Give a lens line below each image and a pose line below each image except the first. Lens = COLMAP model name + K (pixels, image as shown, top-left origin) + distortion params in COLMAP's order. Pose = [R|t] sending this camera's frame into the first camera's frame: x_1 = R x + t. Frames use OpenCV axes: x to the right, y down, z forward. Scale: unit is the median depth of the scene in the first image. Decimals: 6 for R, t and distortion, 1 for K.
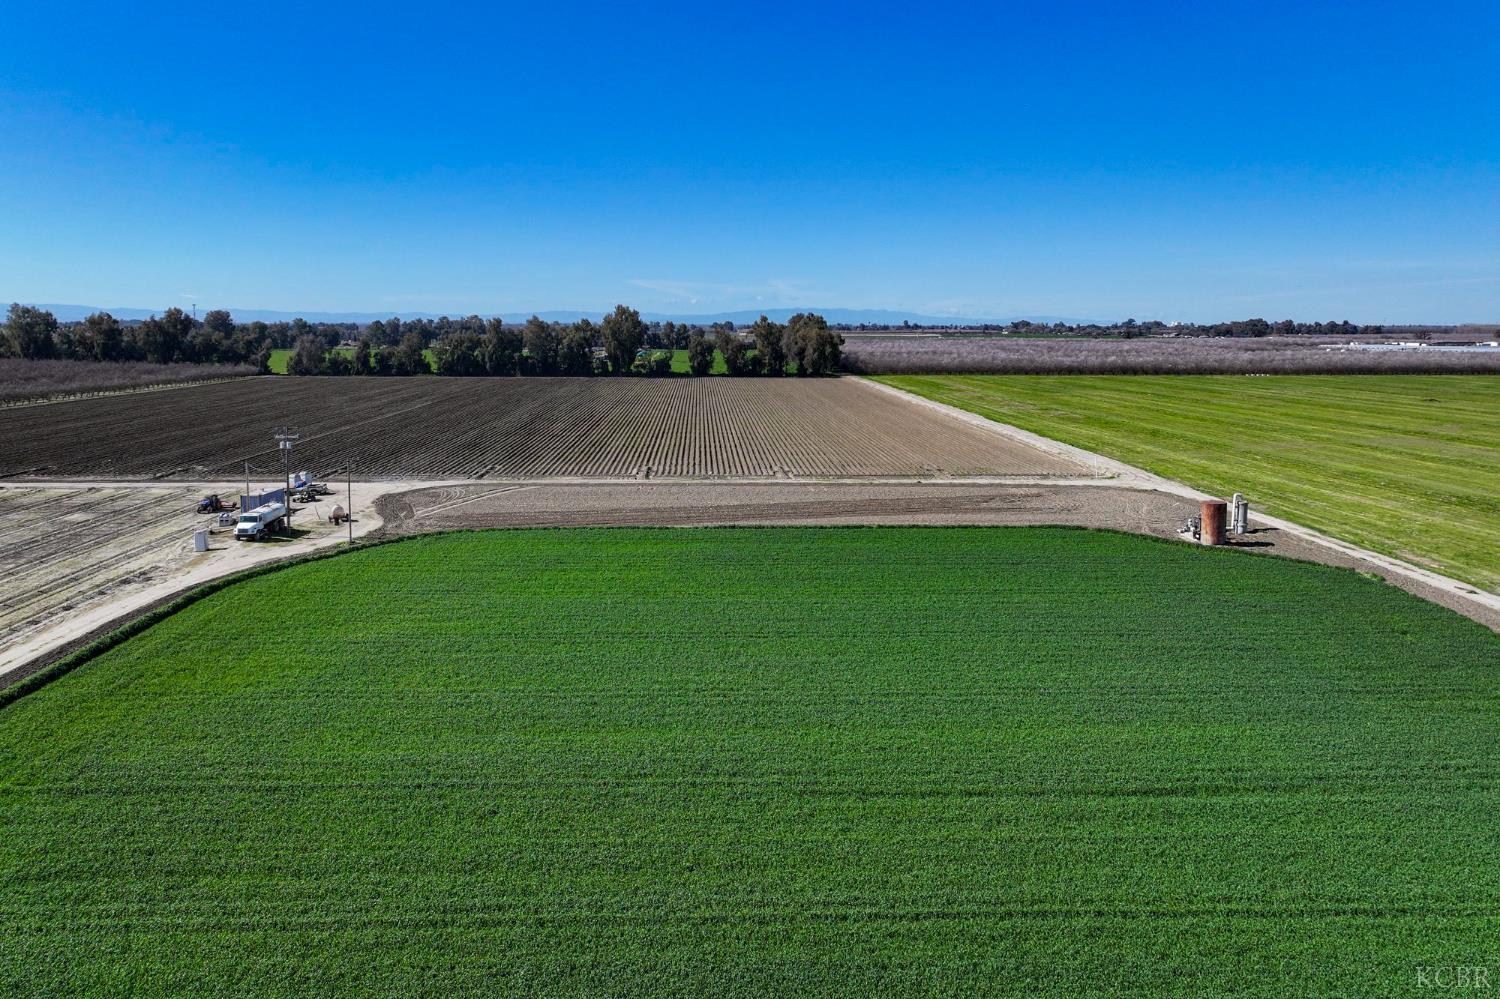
lens RADIAL K [[1032.1, 0, 760.5], [0, 1032.1, 491.3], [0, 0, 1]] dist [0.006067, 0.009367]
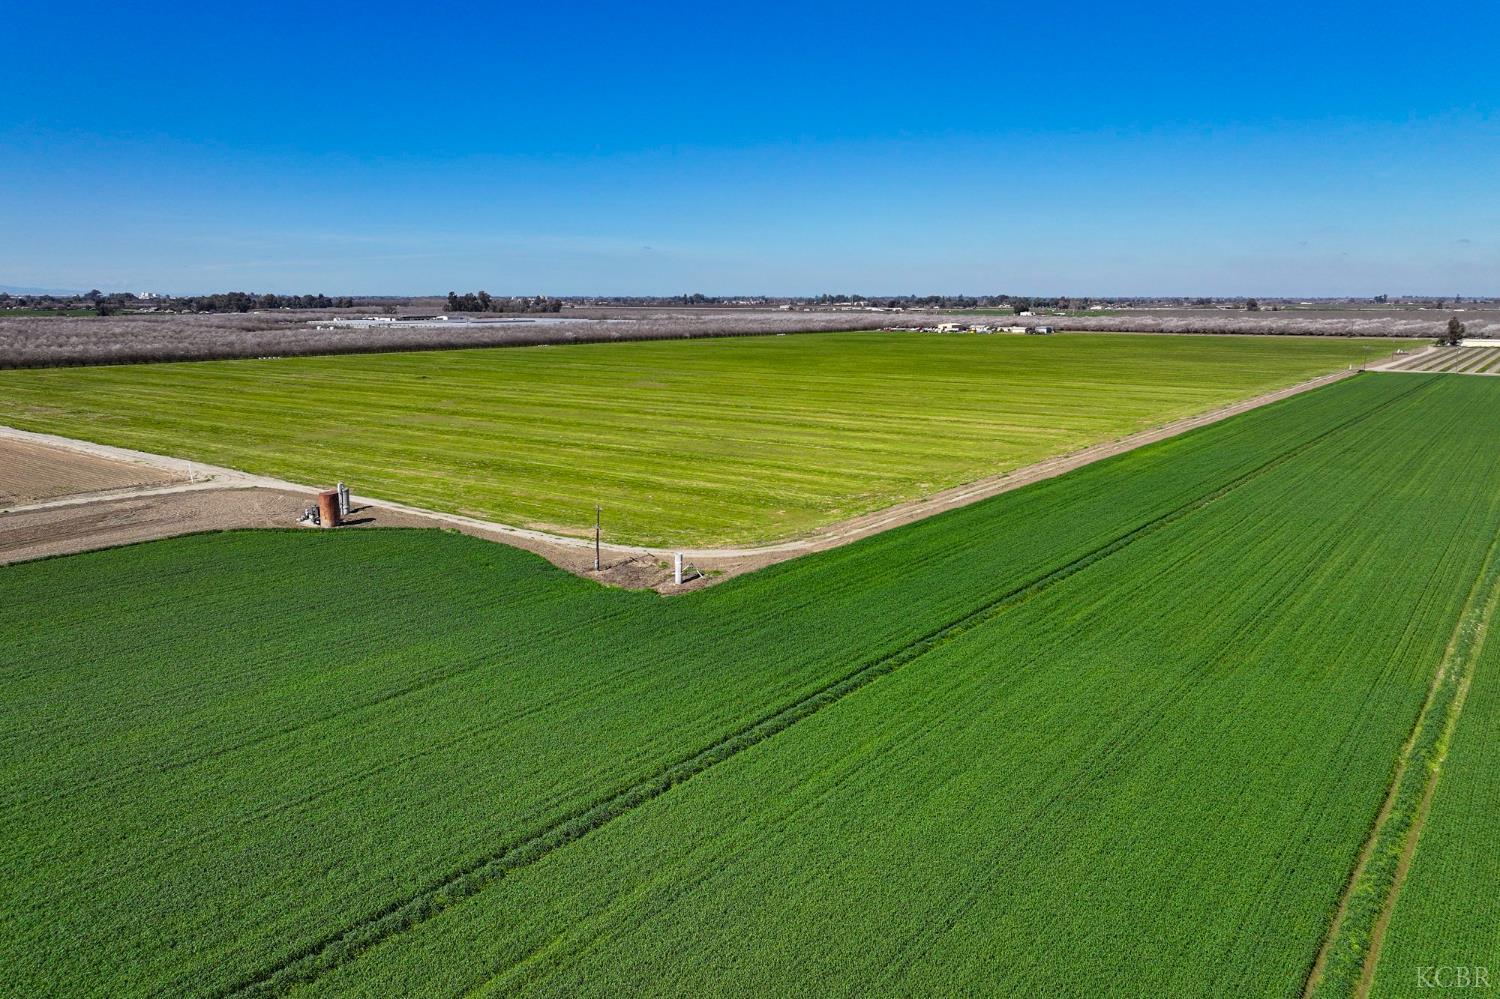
lens RADIAL K [[1032.1, 0, 750.3], [0, 1032.1, 502.3], [0, 0, 1]] dist [0.006067, 0.009367]
pose [[0.625531, -0.145055, 0.766596, -0.149728], [0.117809, 0.988860, 0.090981, -0.024057], [-0.771253, 0.033401, 0.635651, -0.135583]]
